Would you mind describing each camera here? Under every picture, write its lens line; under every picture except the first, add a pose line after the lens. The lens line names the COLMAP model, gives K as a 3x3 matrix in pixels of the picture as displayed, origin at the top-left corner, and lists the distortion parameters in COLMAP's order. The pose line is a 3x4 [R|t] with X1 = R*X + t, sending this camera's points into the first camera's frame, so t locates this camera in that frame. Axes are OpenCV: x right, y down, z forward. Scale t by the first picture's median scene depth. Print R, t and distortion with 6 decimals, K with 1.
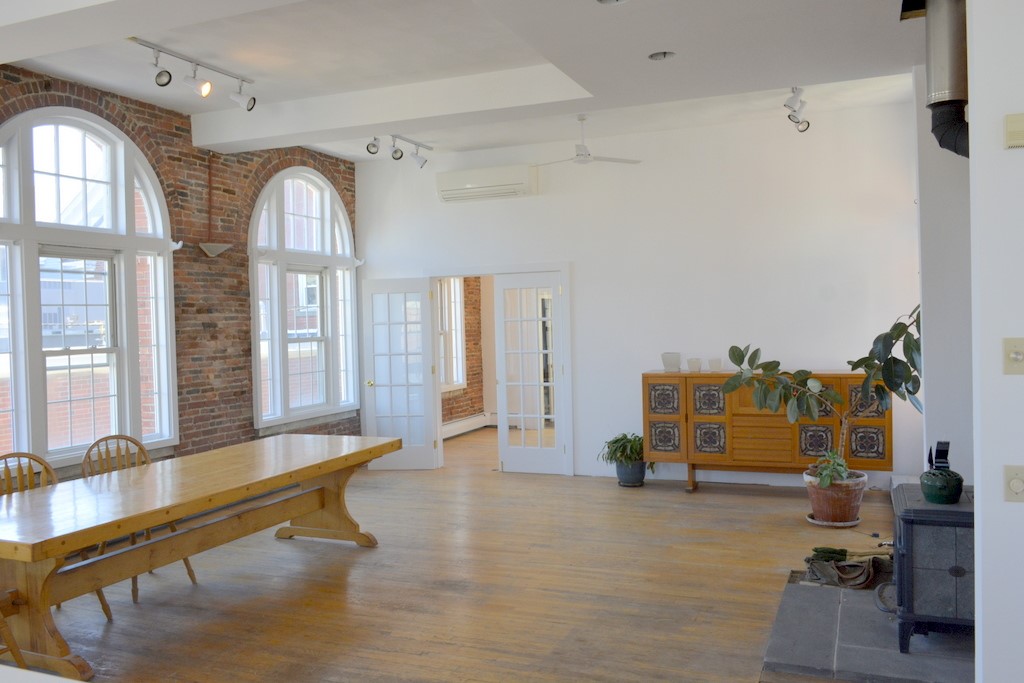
lens RADIAL K [[847.5, 0, 505.7], [0, 847.5, 340.3], [0, 0, 1]] dist [-0.020539, 0.003403]
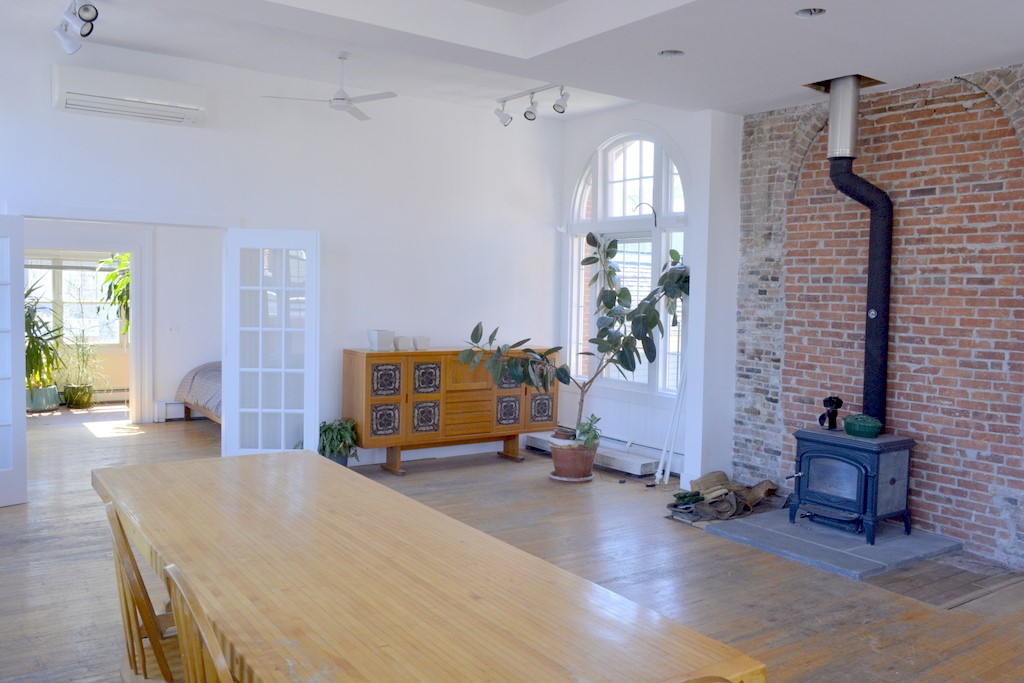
lens RADIAL K [[847.5, 0, 511.8], [0, 847.5, 340.5], [0, 0, 1]] dist [-0.020539, 0.003403]
pose [[0.532218, -0.011554, 0.846529, -0.548361], [-0.019053, 0.999490, 0.025620, -0.000980], [-0.846393, -0.029765, 0.531726, 0.394395]]
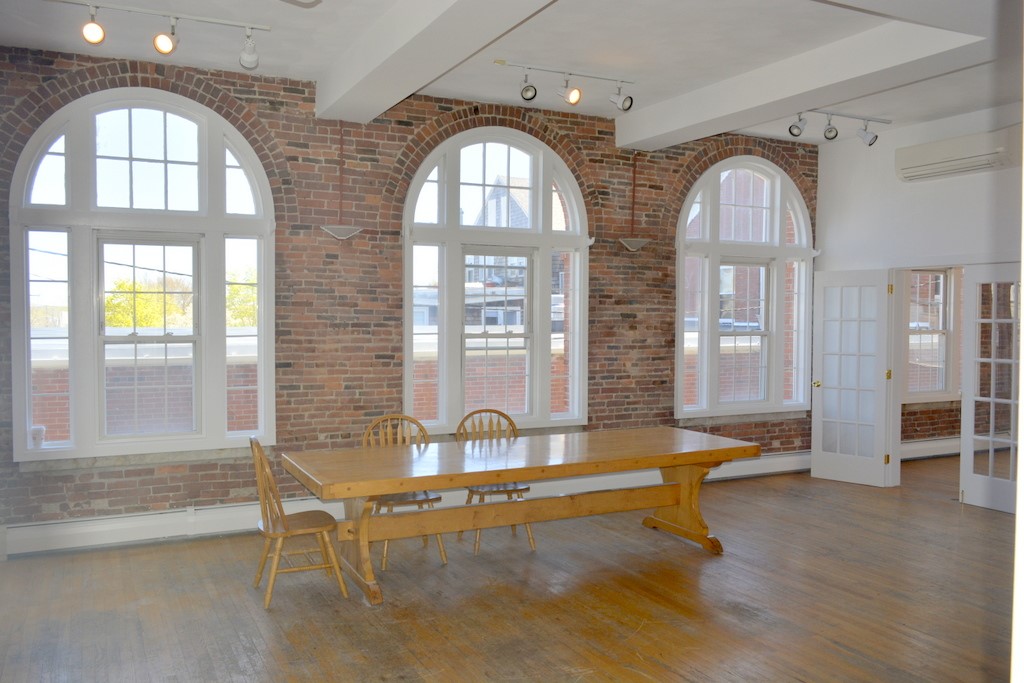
lens RADIAL K [[847.5, 0, 508.1], [0, 847.5, 339.5], [0, 0, 1]] dist [-0.020539, 0.003403]
pose [[0.759817, 0.049799, -0.648227, 0.221896], [-0.040595, 0.998751, 0.029144, -0.013150], [0.648869, 0.004171, 0.760889, 0.097358]]
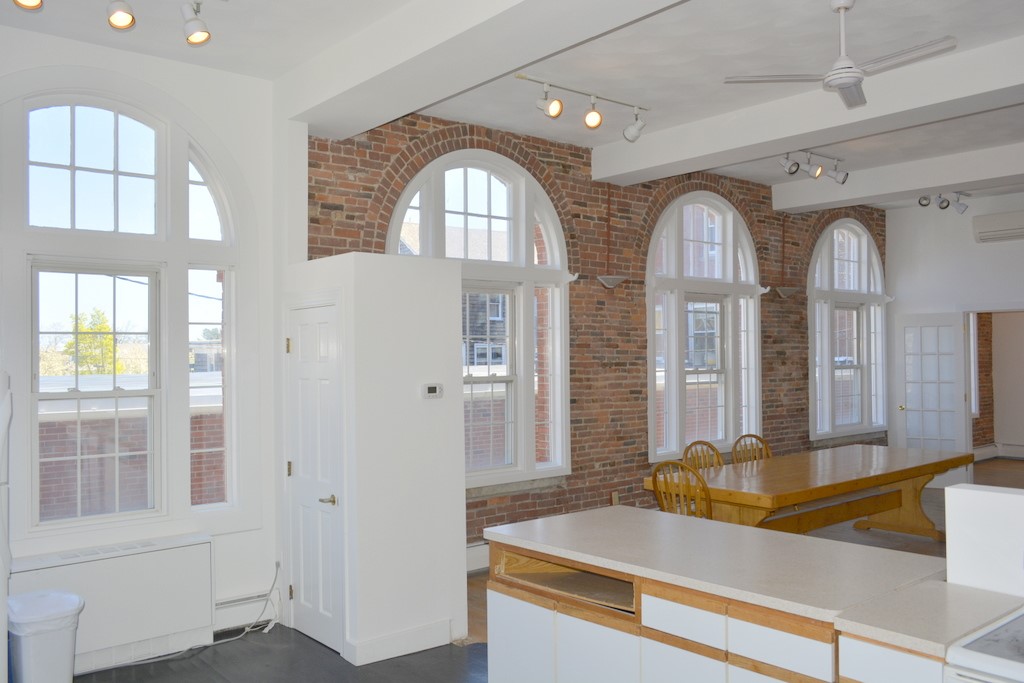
lens RADIAL K [[847.5, 0, 510.7], [0, 847.5, 345.7], [0, 0, 1]] dist [-0.020539, 0.003403]
pose [[0.888753, 0.009073, -0.458297, -0.135147], [-0.022183, 0.999484, -0.023232, 0.008428], [0.457850, 0.030814, 0.888495, -0.274942]]
